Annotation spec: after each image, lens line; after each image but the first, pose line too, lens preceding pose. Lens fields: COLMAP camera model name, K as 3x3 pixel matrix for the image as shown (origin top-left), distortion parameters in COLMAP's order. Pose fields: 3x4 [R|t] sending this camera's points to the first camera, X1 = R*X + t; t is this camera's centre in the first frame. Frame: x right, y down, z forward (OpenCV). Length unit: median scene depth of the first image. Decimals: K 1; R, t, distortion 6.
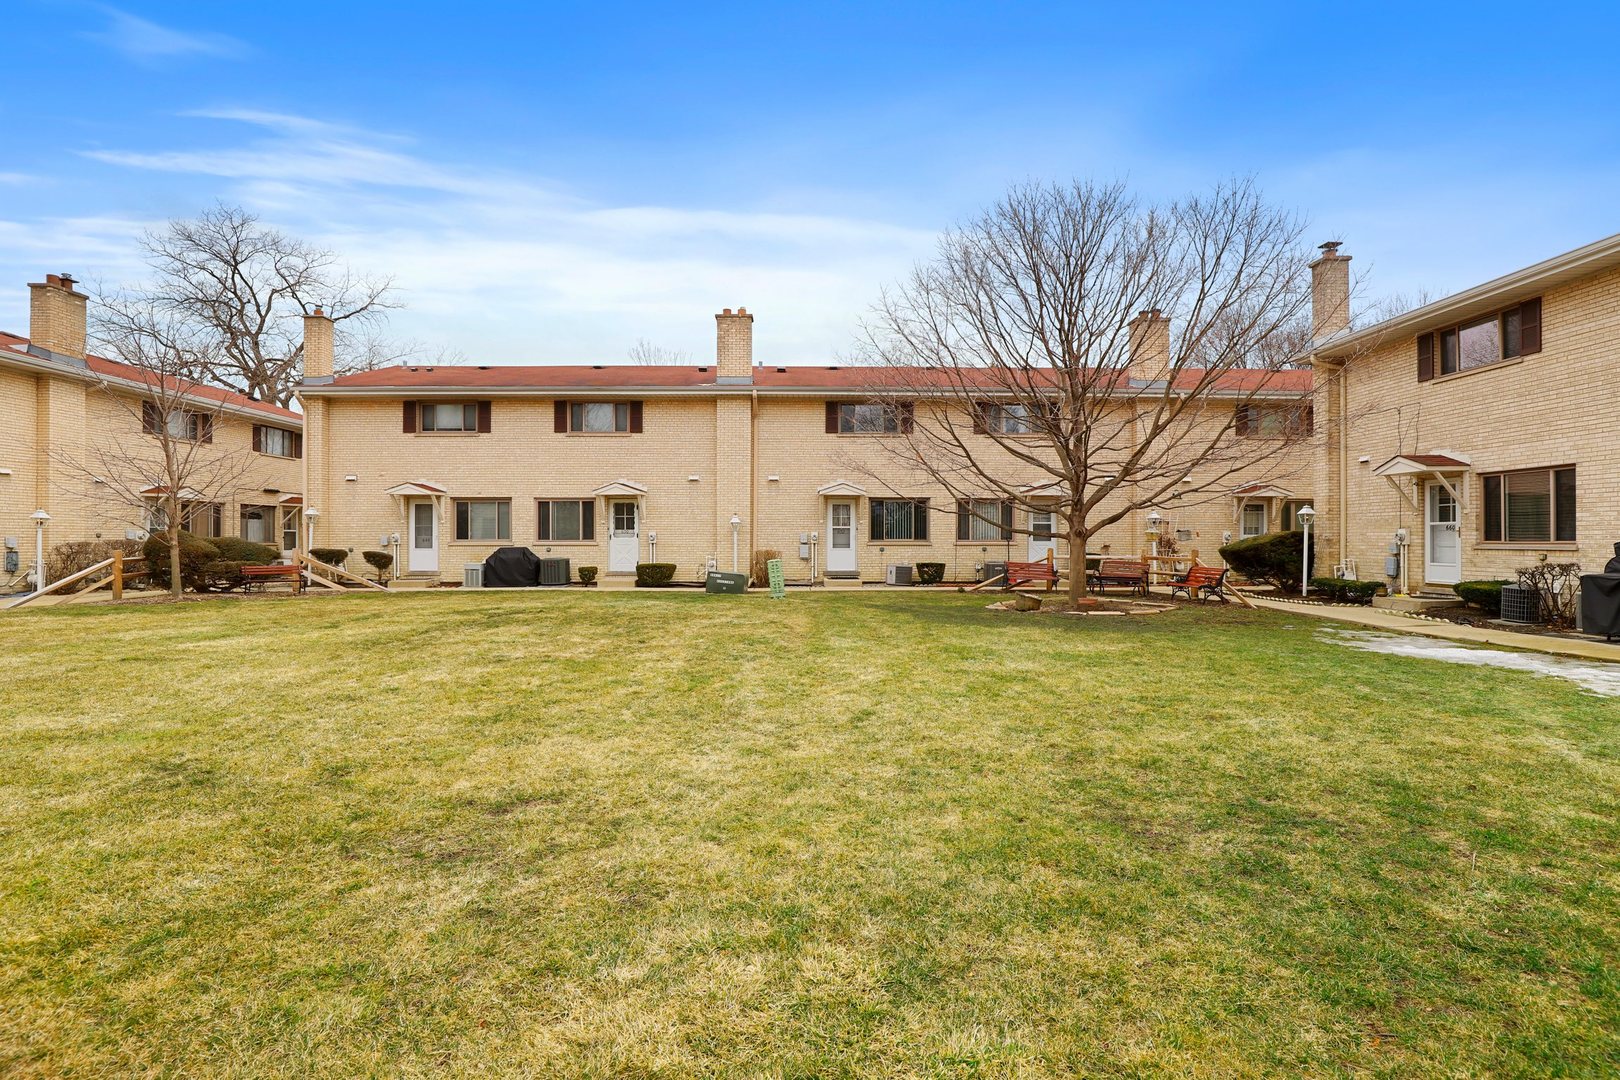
lens RADIAL K [[744.2, 0, 817.1], [0, 744.2, 541.6], [0, 0, 1]] dist [-0.029595, 0.006007]
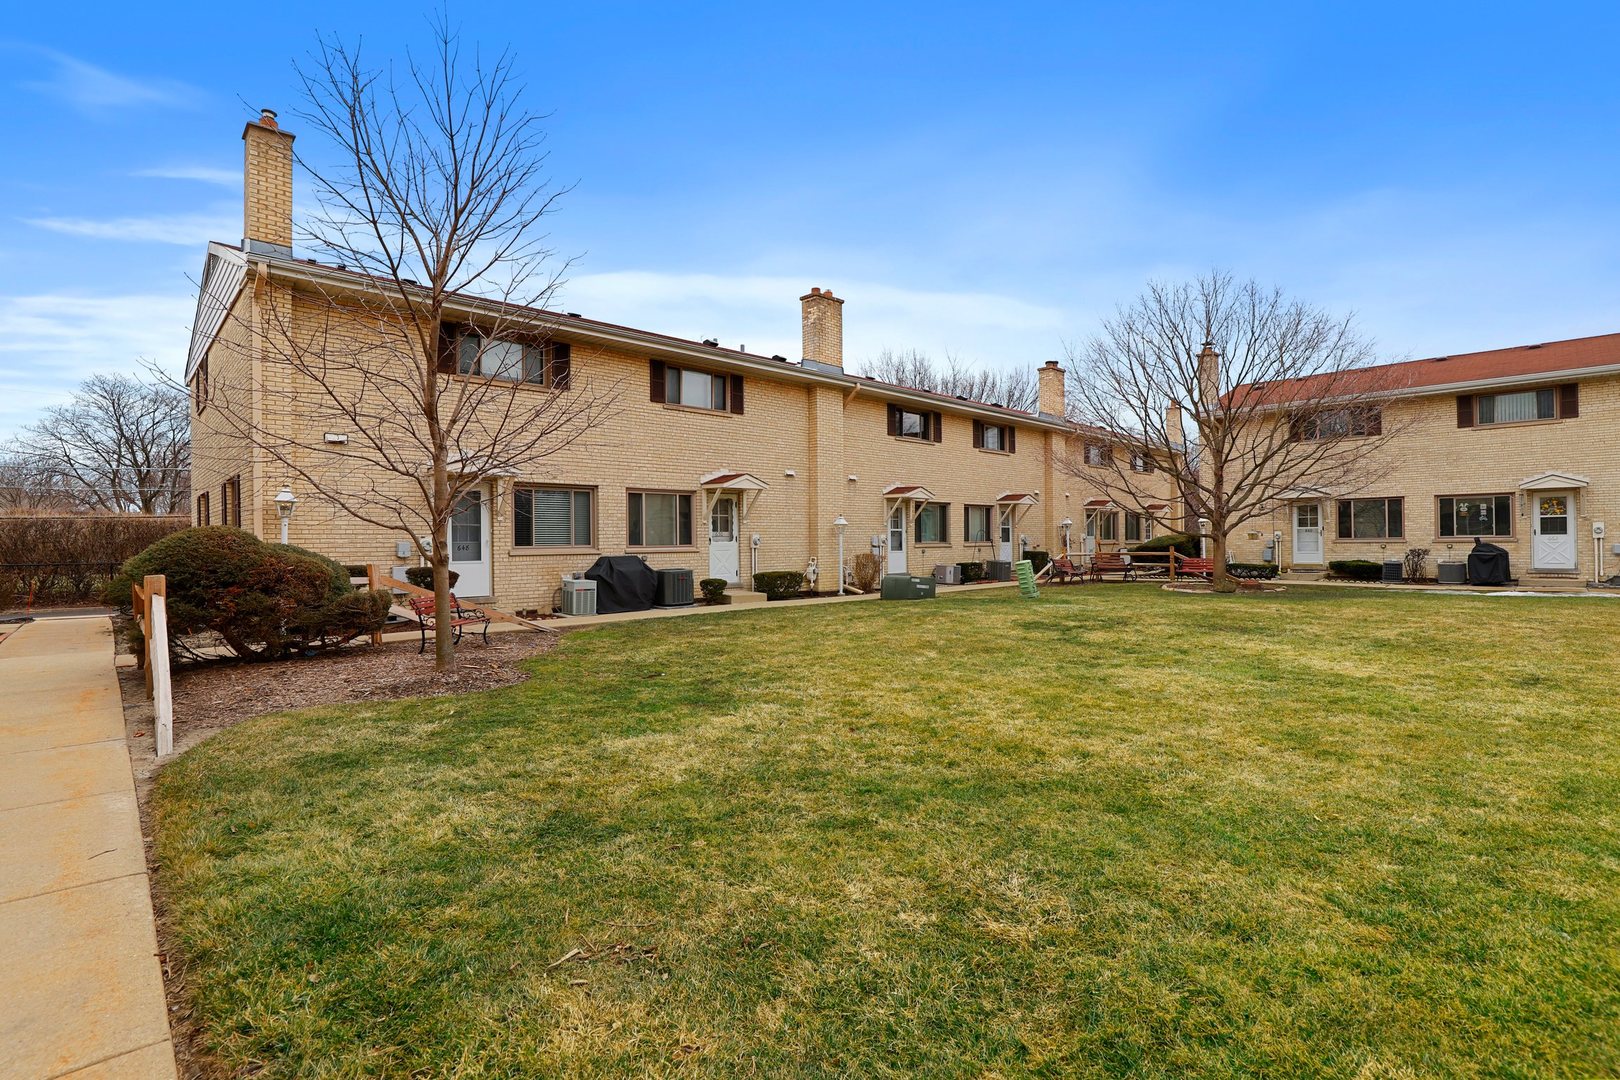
lens RADIAL K [[744.2, 0, 817.1], [0, 744.2, 541.6], [0, 0, 1]] dist [-0.029595, 0.006007]
pose [[0.749157, -0.007335, 0.662351, -0.726104], [0.012601, 0.999916, -0.003179, -0.001332], [-0.662272, 0.010728, 0.749187, 0.328073]]
